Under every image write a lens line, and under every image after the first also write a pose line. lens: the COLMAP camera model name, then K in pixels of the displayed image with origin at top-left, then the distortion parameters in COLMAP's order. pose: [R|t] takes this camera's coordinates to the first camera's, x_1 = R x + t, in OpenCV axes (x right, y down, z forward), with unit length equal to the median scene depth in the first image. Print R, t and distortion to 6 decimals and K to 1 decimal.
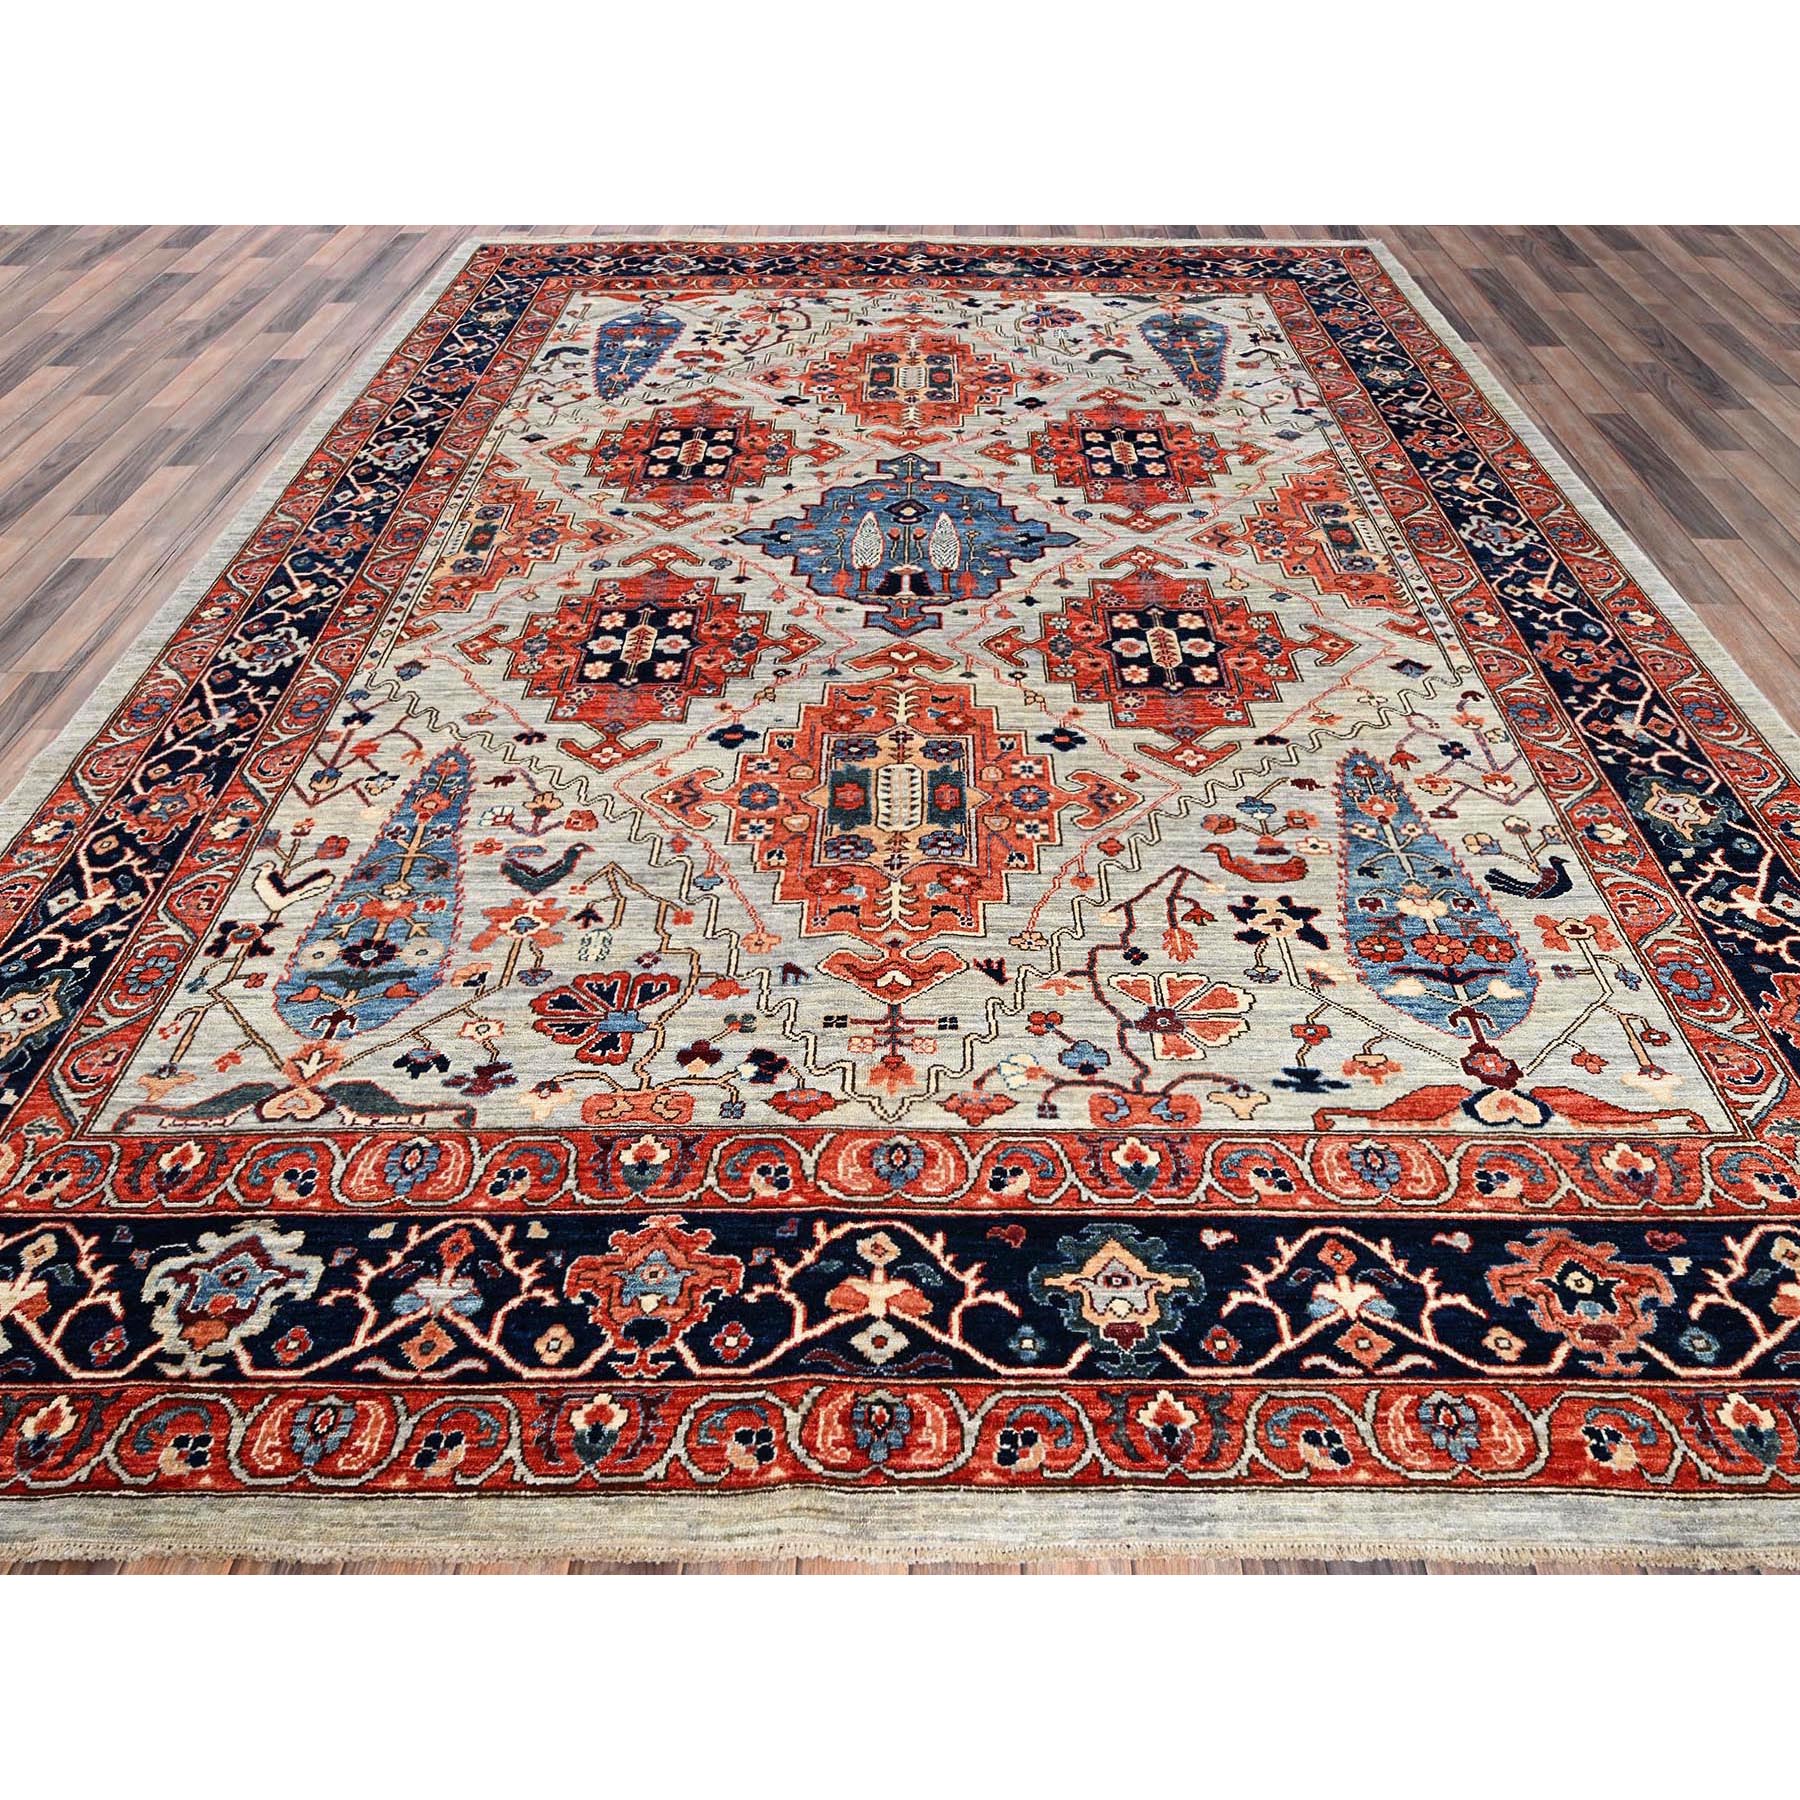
lens RADIAL K [[1473.1, 0, 926.0], [0, 1473.1, 900.4], [0, 0, 1]] dist [0.033163, -0.000830]
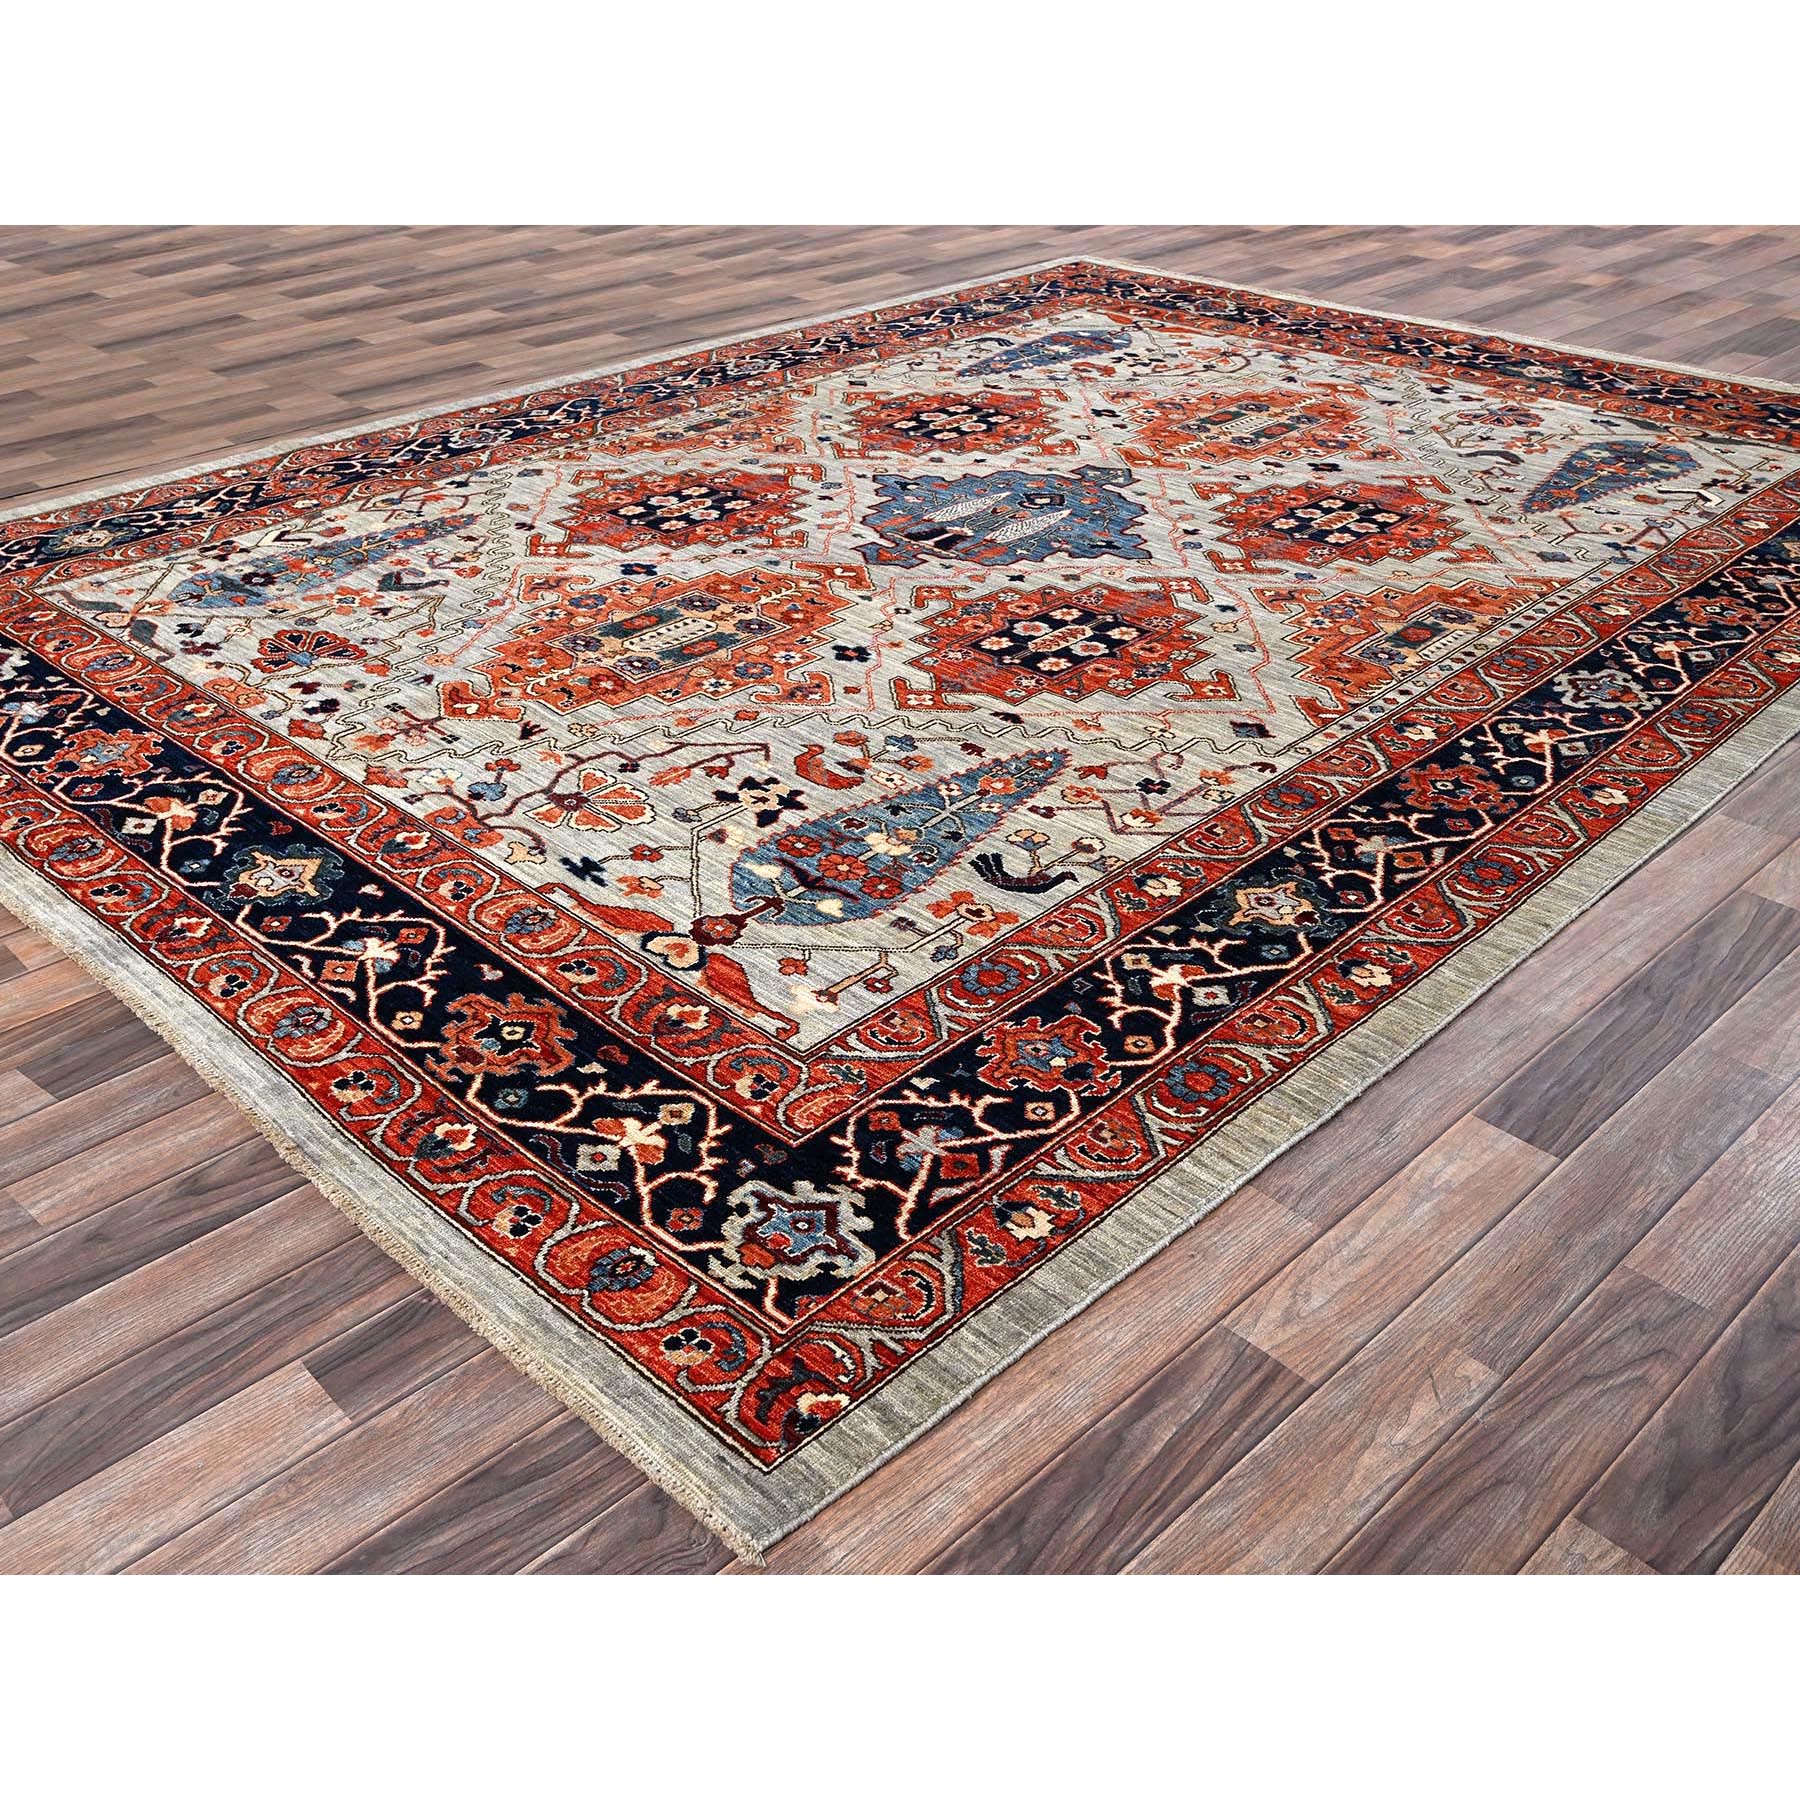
lens RADIAL K [[1747.6, 0, 899.4], [0, 1747.6, 900.9], [0, 0, 1]] dist [0.030403, 0.012516]
pose [[0.703841, 0.351801, -0.617126, 0.942198], [-0.438389, 0.898701, 0.012327, 0.018084], [0.558948, 0.261865, 0.786768, 0.077283]]
